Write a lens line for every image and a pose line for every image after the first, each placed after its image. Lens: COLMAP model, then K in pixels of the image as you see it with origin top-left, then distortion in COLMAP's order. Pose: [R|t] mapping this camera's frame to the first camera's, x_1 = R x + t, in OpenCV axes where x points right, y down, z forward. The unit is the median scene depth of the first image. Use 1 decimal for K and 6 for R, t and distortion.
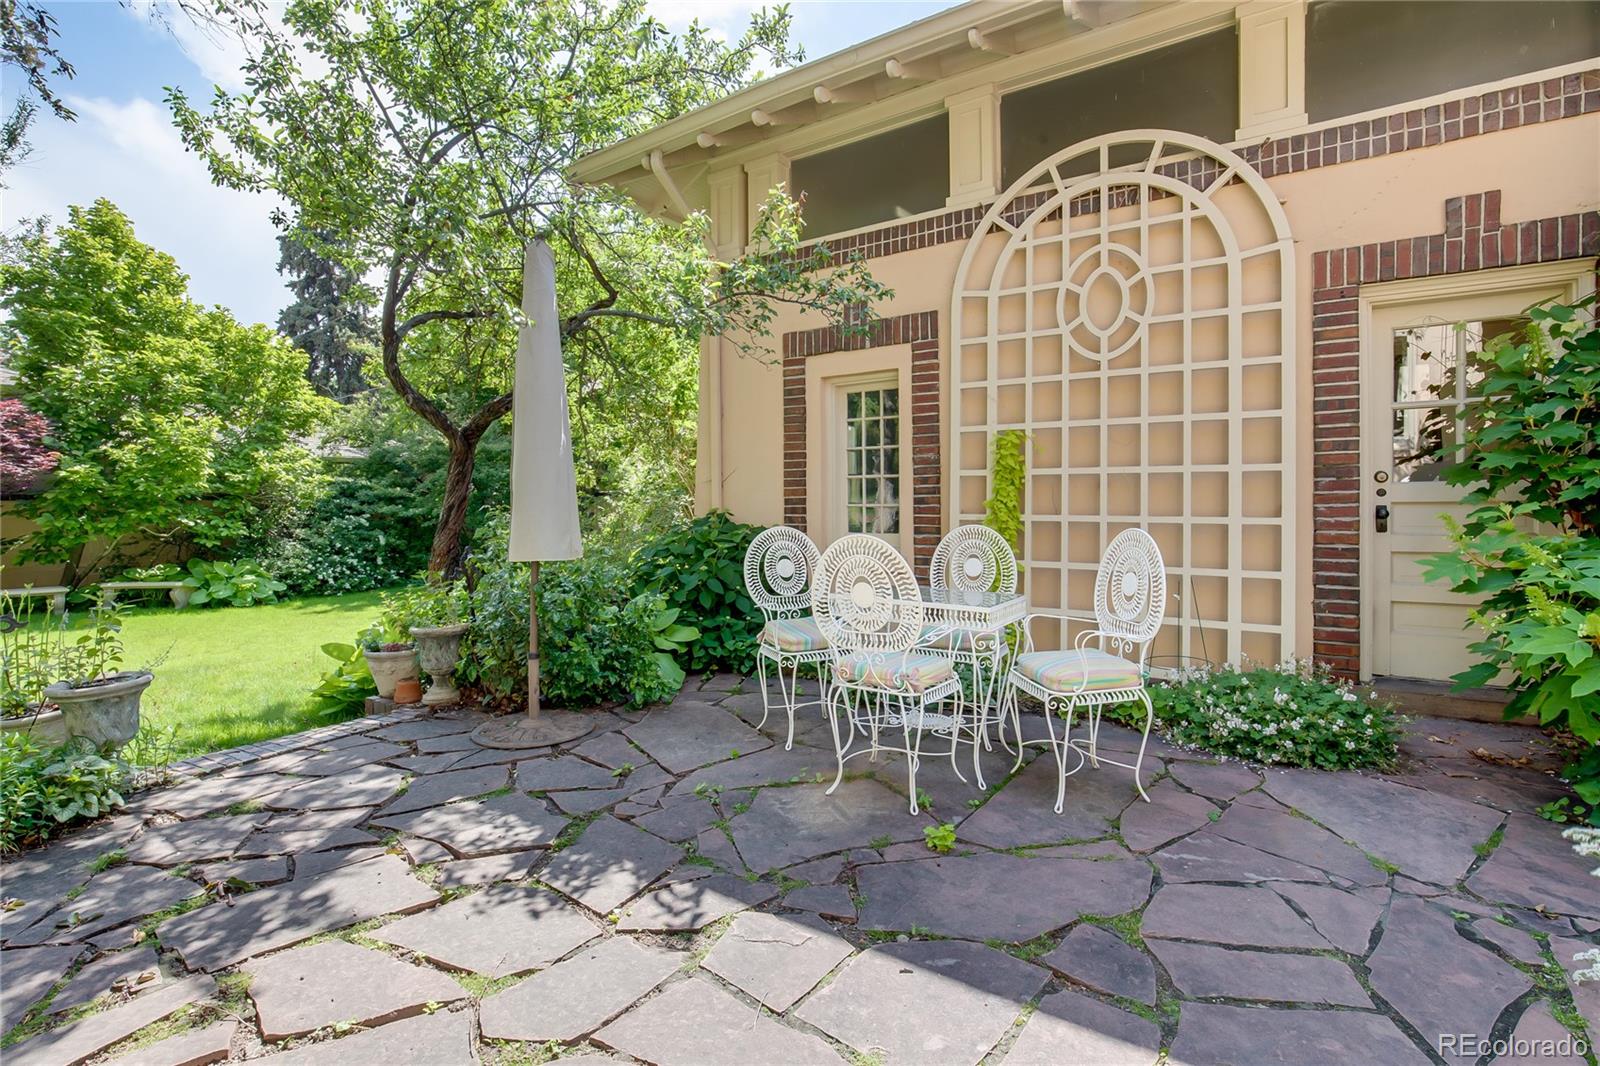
lens RADIAL K [[729.7, 0, 771.5], [0, 729.7, 511.7], [0, 0, 1]] dist [-0.004802, -0.000050]
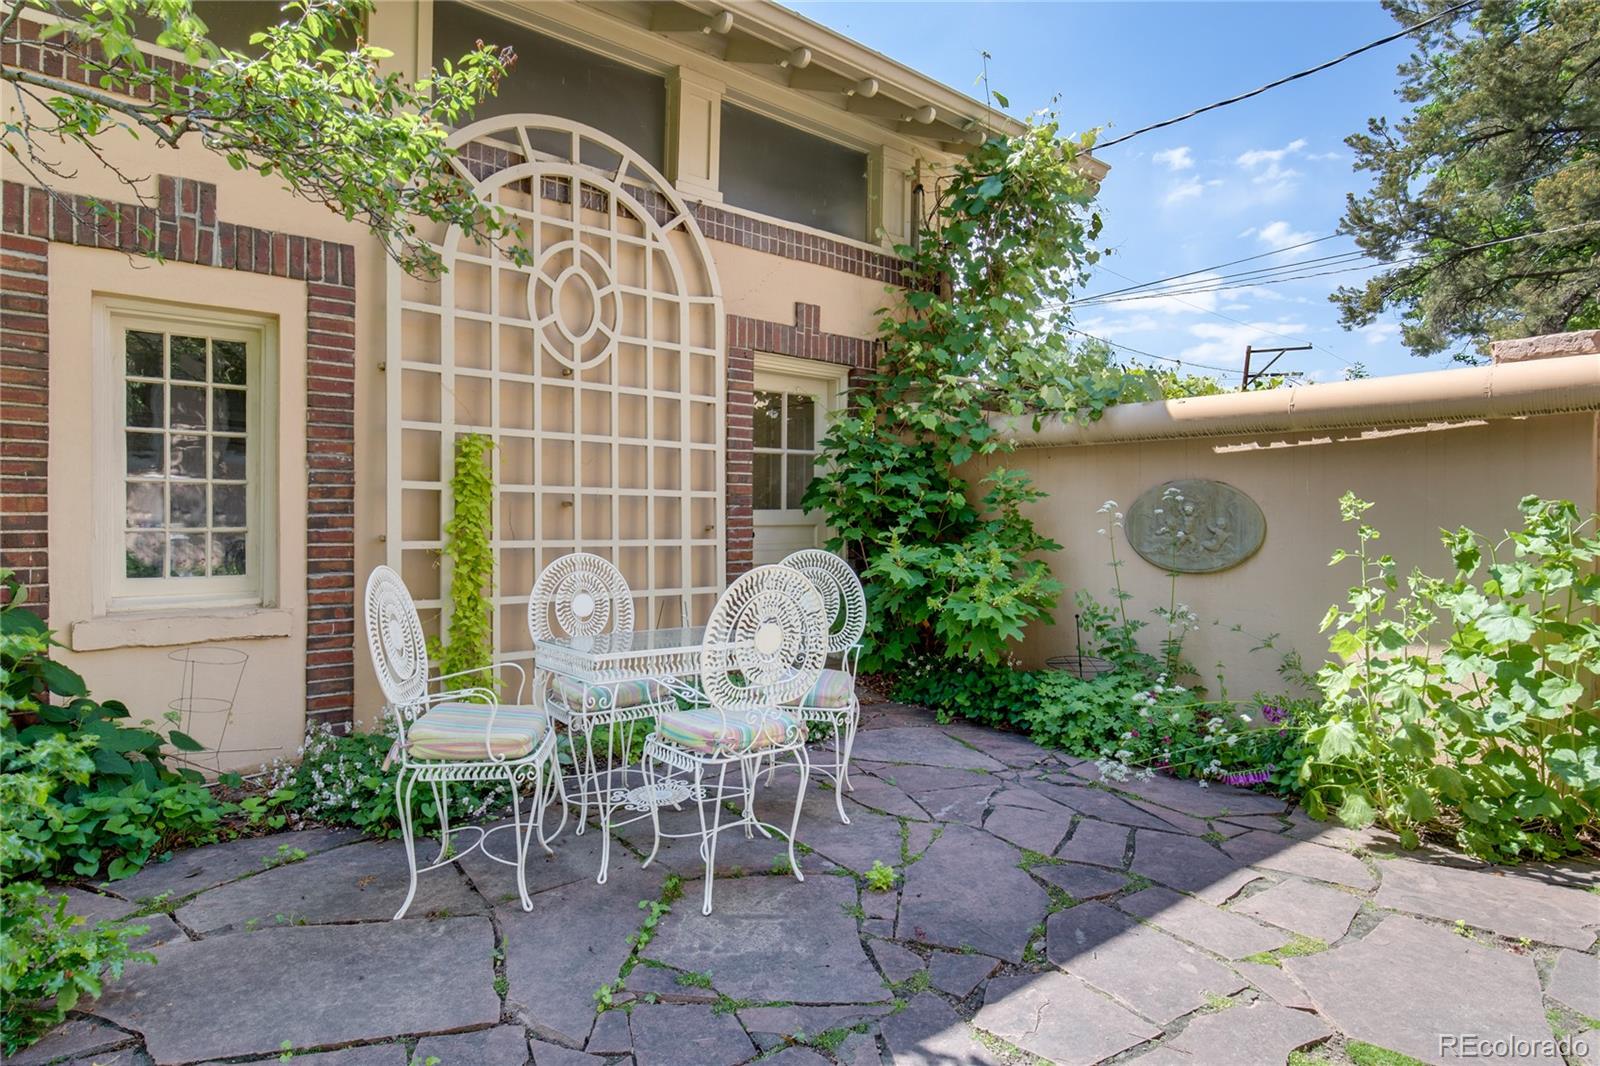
lens RADIAL K [[838.3, 0, 800.9], [0, 838.3, 533.2], [0, 0, 1]] dist [0.005751, 0.003221]
pose [[0.320693, -0.007845, 0.947151, -0.427254], [0.010881, 0.999930, 0.004598, -0.004563], [-0.947121, 0.008831, 0.320756, 0.378438]]
